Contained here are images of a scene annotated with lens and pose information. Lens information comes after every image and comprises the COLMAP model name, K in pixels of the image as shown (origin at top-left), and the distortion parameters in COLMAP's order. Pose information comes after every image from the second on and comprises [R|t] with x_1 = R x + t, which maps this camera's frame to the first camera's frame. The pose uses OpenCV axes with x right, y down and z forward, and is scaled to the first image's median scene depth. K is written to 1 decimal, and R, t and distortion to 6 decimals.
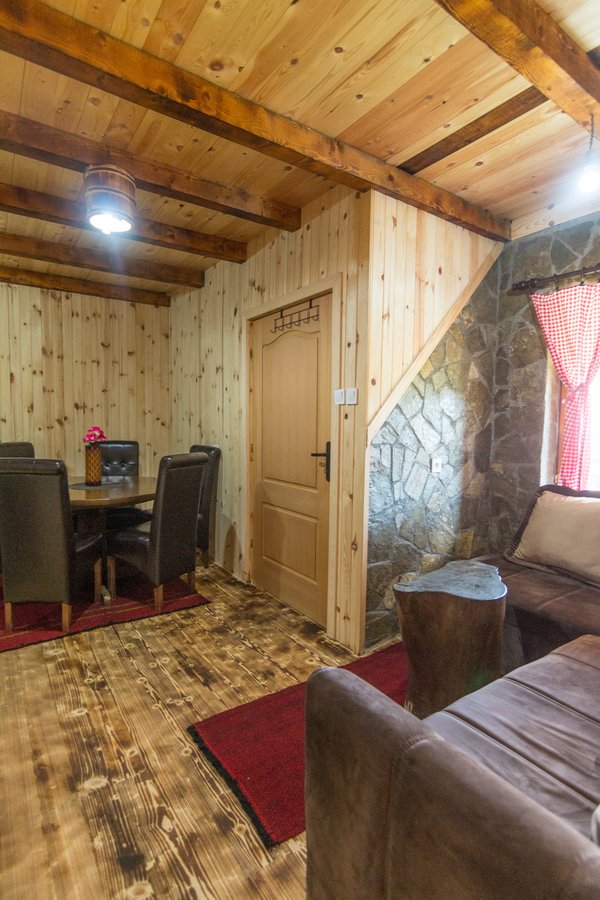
lens RADIAL K [[462.3, 0, 296.7], [0, 462.3, 450.2], [0, 0, 1]] dist [-0.000703, 0.003043]
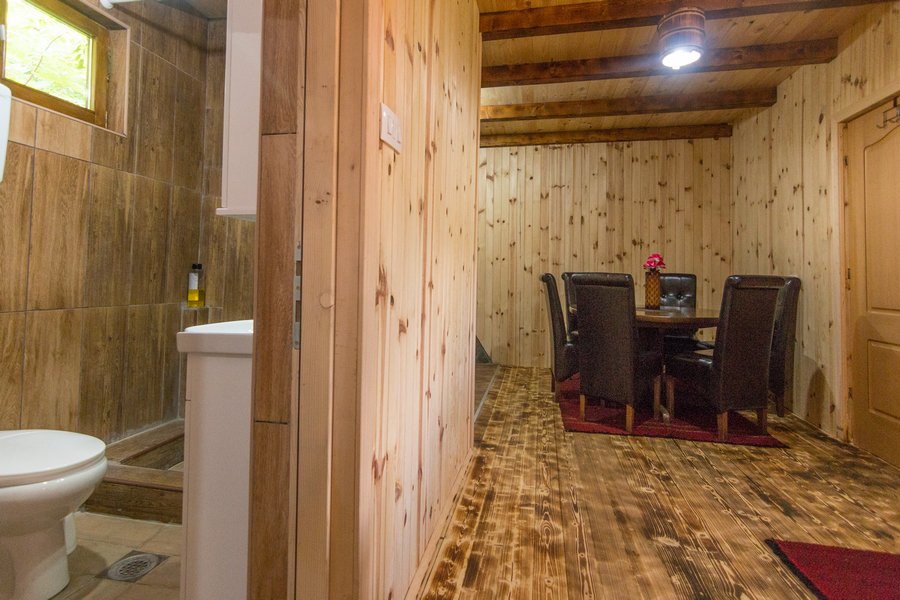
lens RADIAL K [[462.3, 0, 445.2], [0, 462.3, 257.7], [0, 0, 1]] dist [-0.000703, 0.003043]
pose [[0.689429, -0.022115, -0.724016, 0.005885], [-0.051751, 0.995476, -0.079686, 0.077739], [0.722502, 0.092407, 0.685165, -0.098365]]
